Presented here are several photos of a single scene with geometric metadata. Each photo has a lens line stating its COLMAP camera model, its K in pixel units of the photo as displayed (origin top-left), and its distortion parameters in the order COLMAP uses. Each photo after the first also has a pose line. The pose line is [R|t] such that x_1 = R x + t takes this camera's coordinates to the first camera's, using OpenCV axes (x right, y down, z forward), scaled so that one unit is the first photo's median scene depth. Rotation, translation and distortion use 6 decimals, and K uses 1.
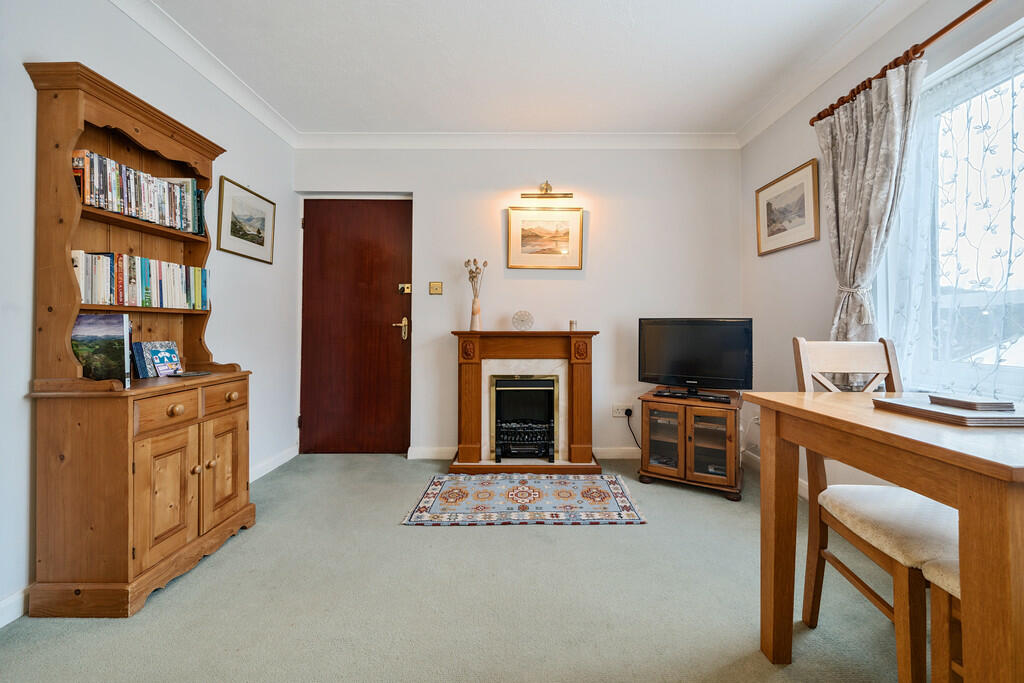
lens RADIAL K [[410.3, 0, 516.0], [0, 410.3, 317.3], [0, 0, 1]] dist [-0.001208, -0.000260]
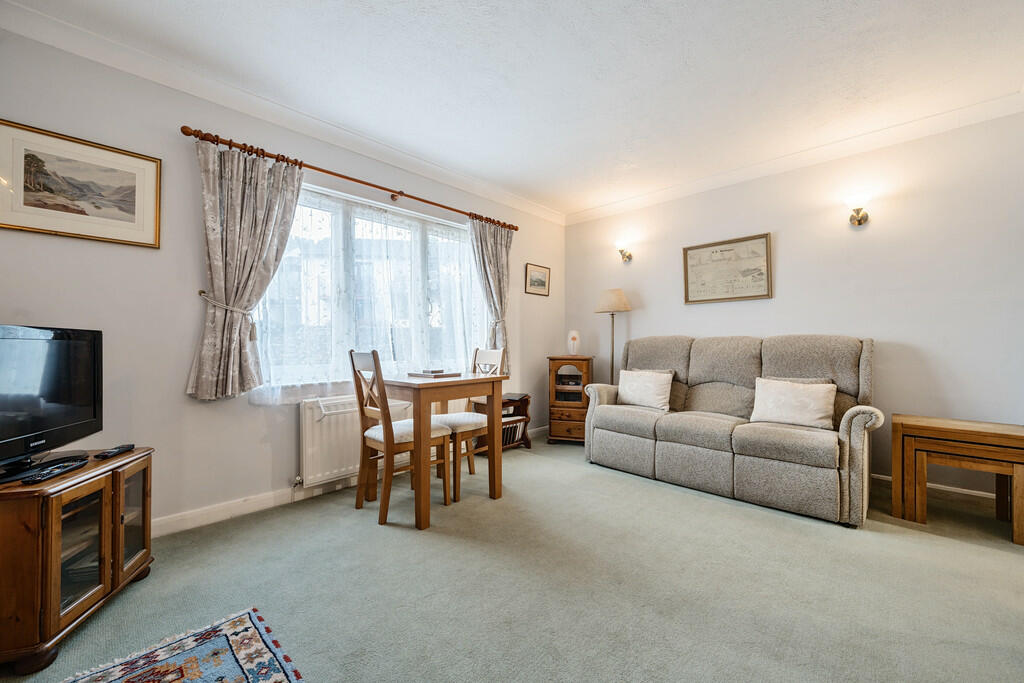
lens RADIAL K [[412.3, 0, 512.0], [0, 412.3, 341.5], [0, 0, 1]] dist [-0.001399, -0.000055]
pose [[-0.718075, 0.004146, 0.695954, -0.424119], [-0.013005, 0.999728, -0.019374, 0.025196], [-0.695845, -0.022963, -0.717825, 0.985375]]
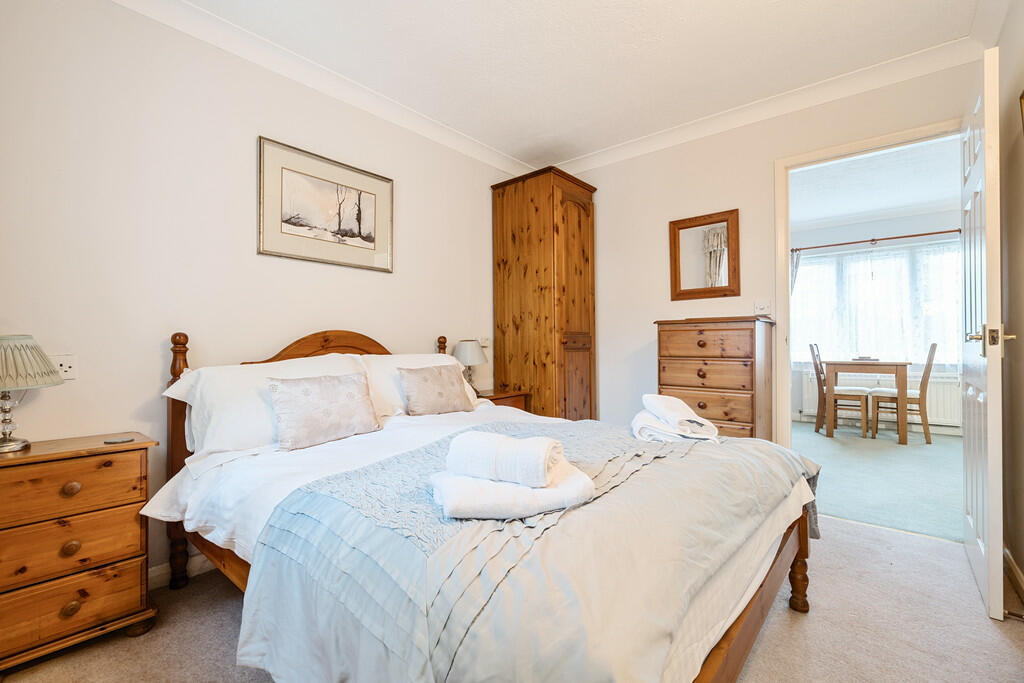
lens RADIAL K [[439.2, 0, 512.0], [0, 439.2, 341.5], [0, 0, 1]] dist [-0.014701, -0.000028]
pose [[0.651564, -0.003594, 0.758585, -1.814991], [-0.008503, 0.999891, 0.012040, 0.008911], [-0.758546, -0.014295, 0.651463, 0.319542]]
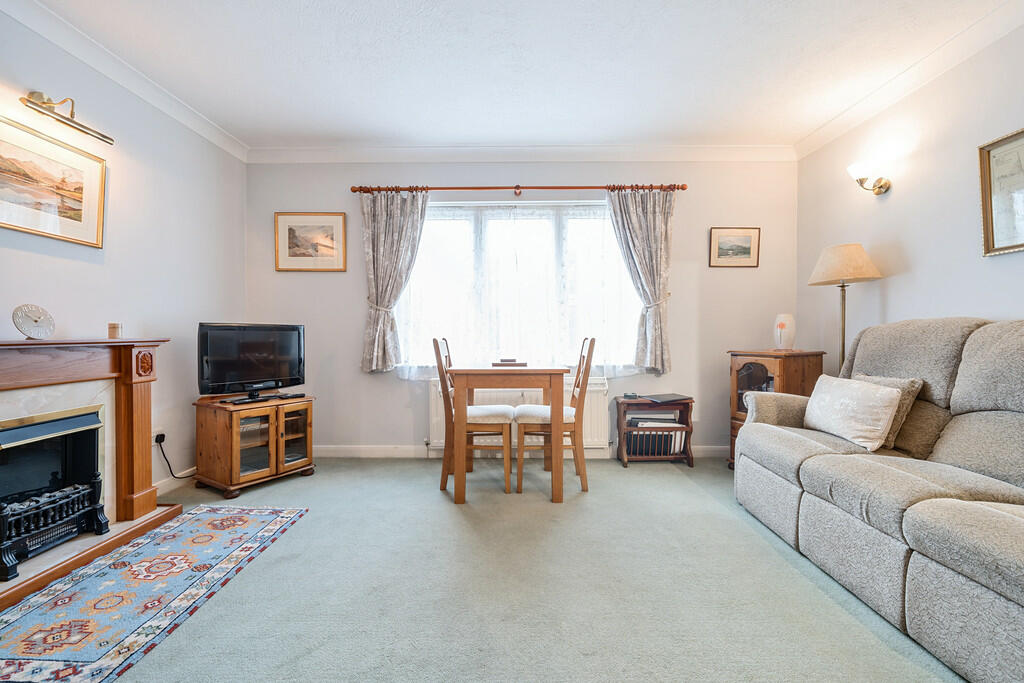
lens RADIAL K [[432.4, 0, 501.1], [0, 432.4, 338.6], [0, 0, 1]] dist [0.001304, 0.000279]
pose [[0.027933, -0.012137, 0.999536, -0.663780], [-0.019215, 0.999735, 0.012676, 0.014034], [-0.999425, -0.019560, 0.027692, 0.369446]]
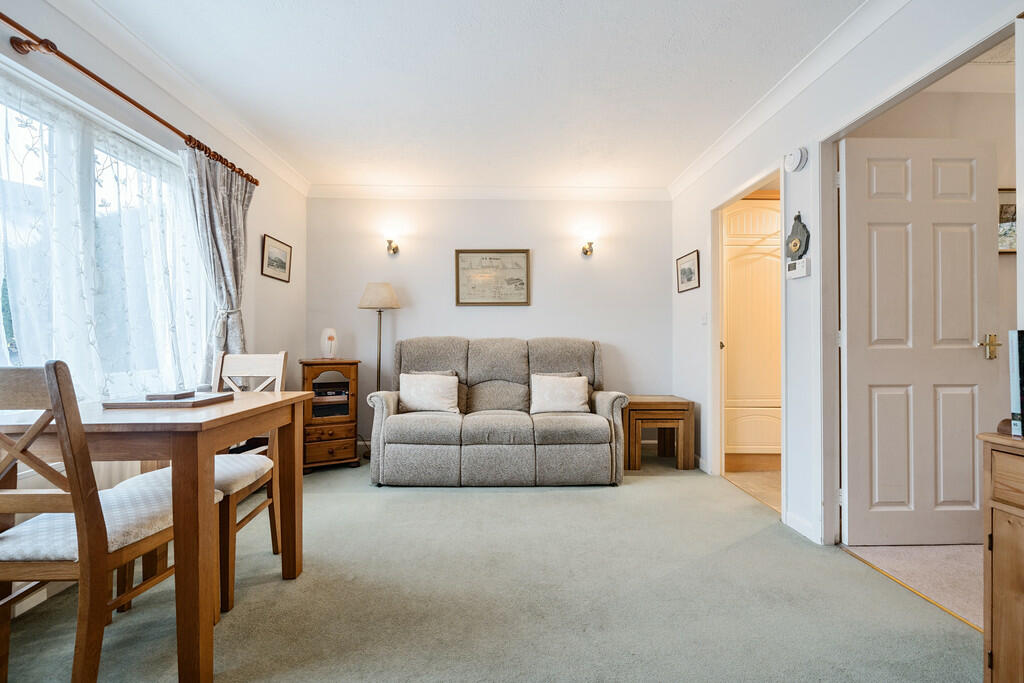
lens RADIAL K [[400.1, 0, 521.5], [0, 400.1, 341.8], [0, 0, 1]] dist [-0.000295, 0.000134]
pose [[-0.999336, -0.000723, -0.036435, -0.030823], [0.000112, 0.999738, -0.022908, 0.020196], [0.036442, -0.022897, -0.999073, 0.955914]]
